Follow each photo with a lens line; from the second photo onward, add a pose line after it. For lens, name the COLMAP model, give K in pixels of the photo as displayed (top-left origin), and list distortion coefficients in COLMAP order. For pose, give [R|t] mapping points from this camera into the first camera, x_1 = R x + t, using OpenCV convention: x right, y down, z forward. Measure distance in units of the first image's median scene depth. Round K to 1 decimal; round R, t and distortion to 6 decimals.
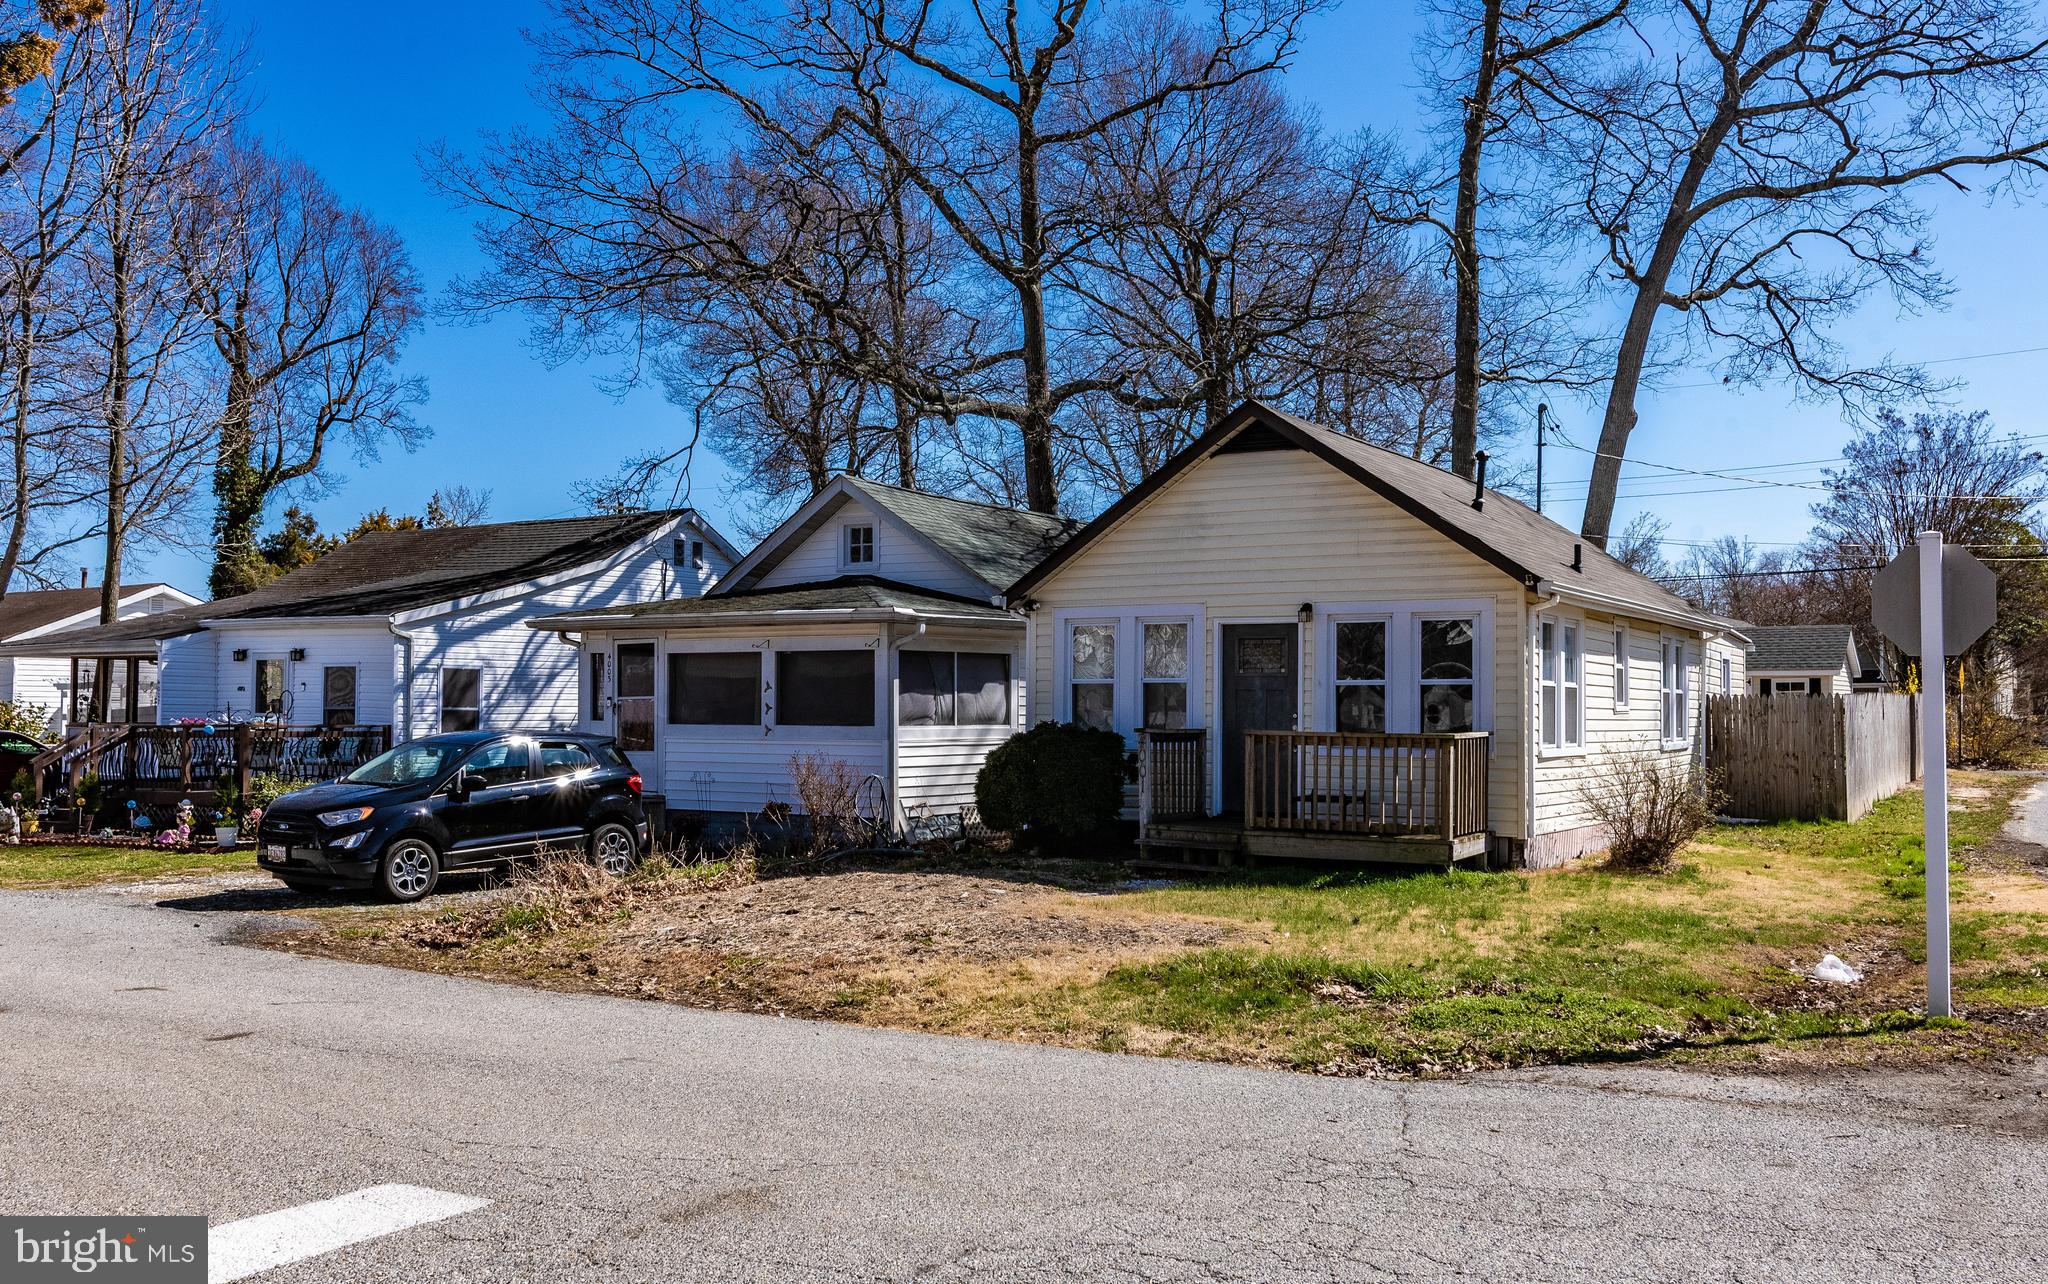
lens RADIAL K [[1672.1, 0, 1036.4], [0, 1672.1, 651.7], [0, 0, 1]] dist [-0.005320, -0.009804]
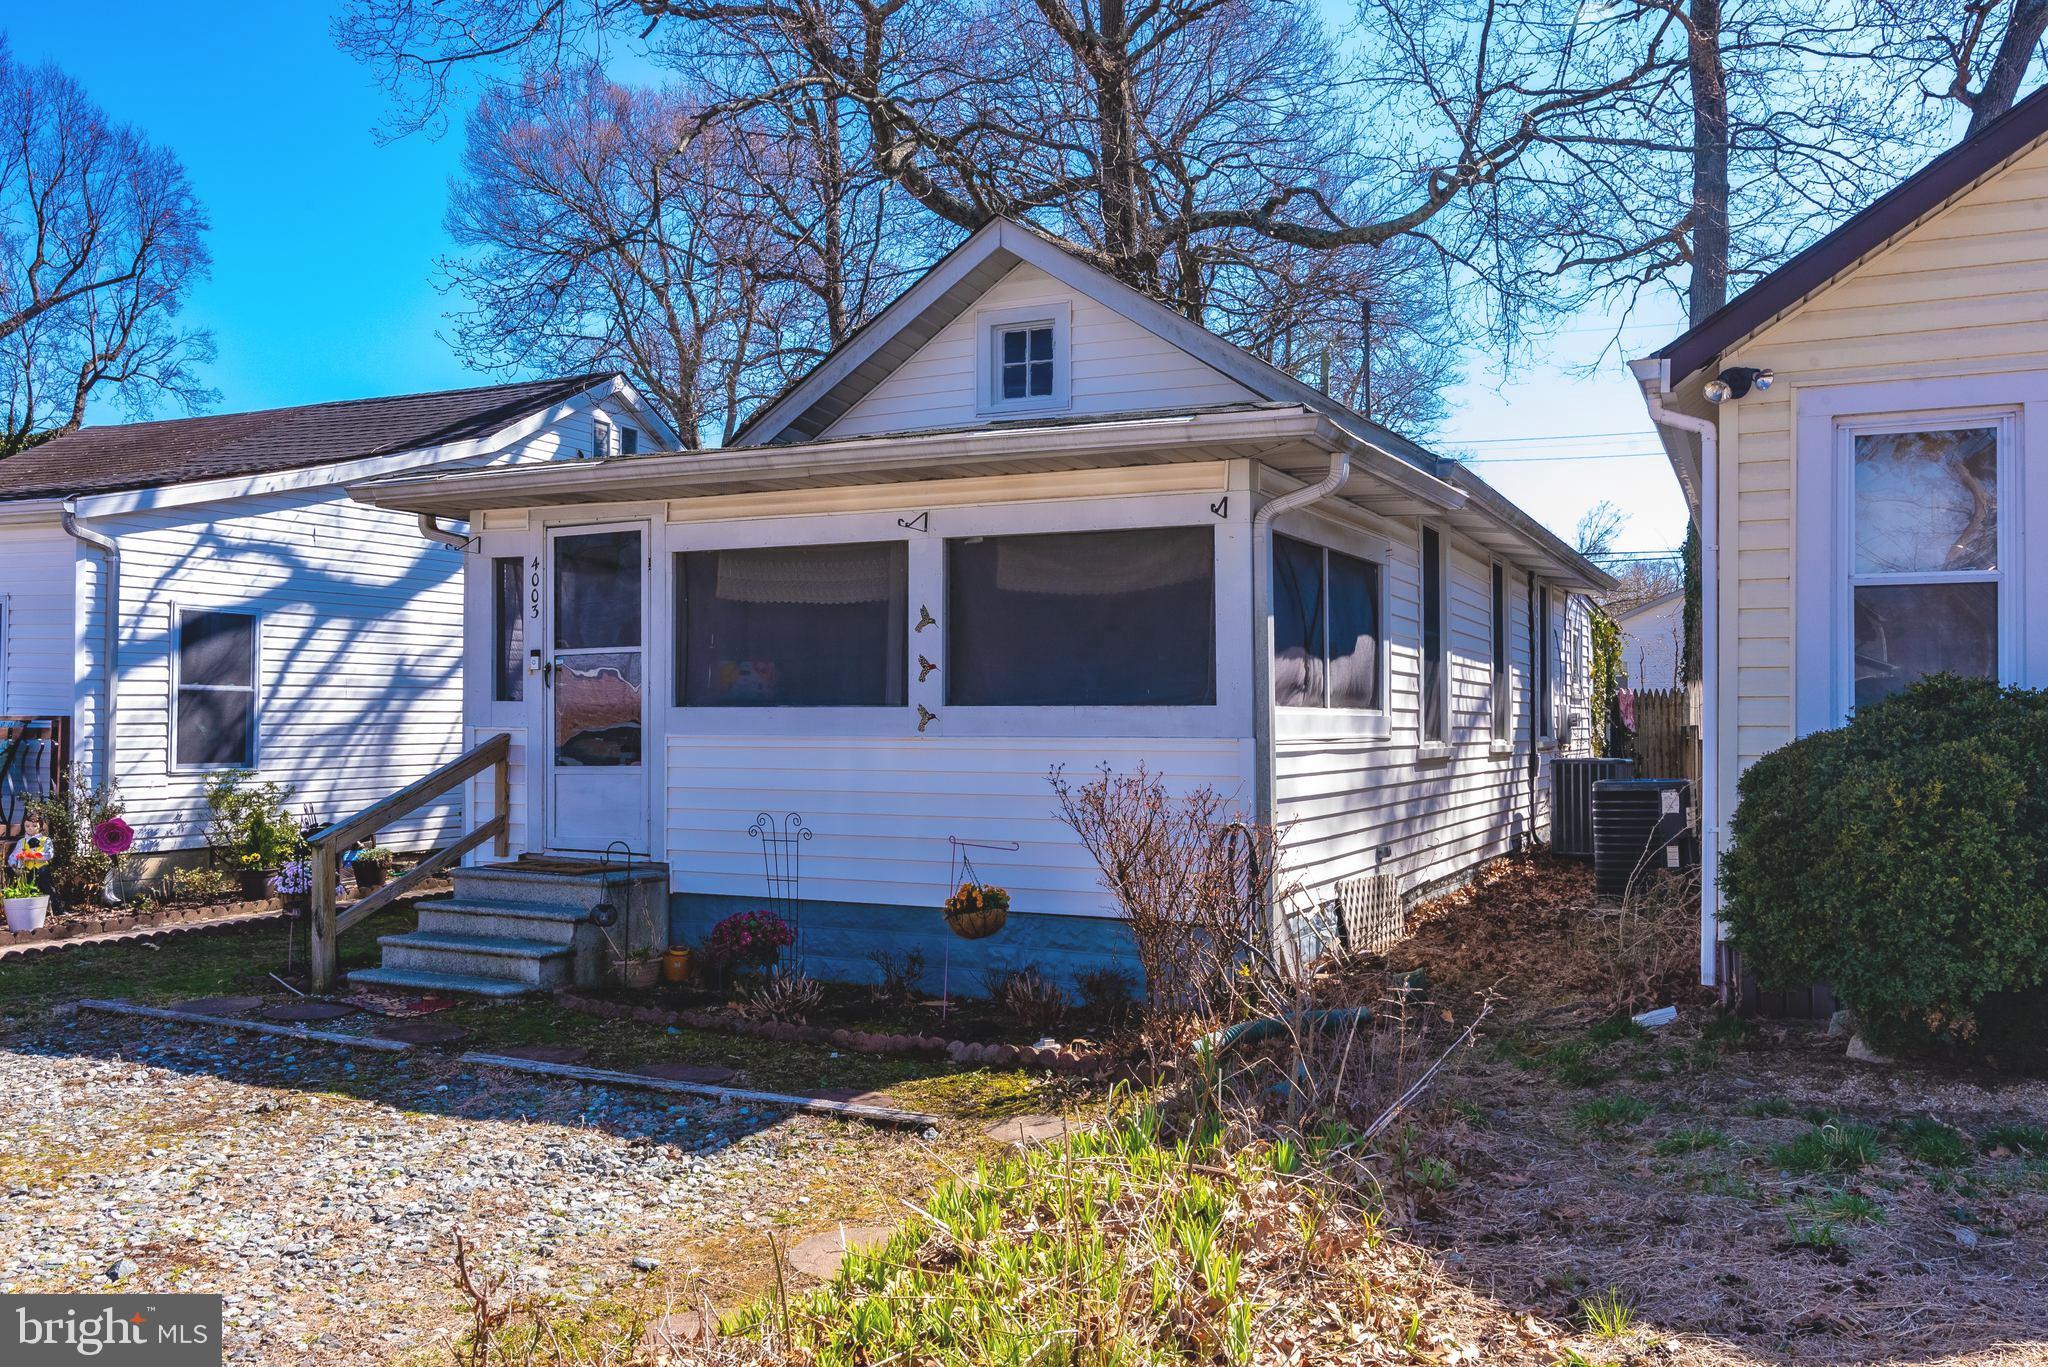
lens RADIAL K [[1634.5, 0, 1029.6], [0, 1634.5, 676.4], [0, 0, 1]] dist [-0.003582, 0.002859]
pose [[0.994224, 0.003356, 0.107276, -0.144839], [-0.003999, 0.999975, 0.005782, 0.027041], [-0.107254, -0.006178, 0.994212, 0.460113]]
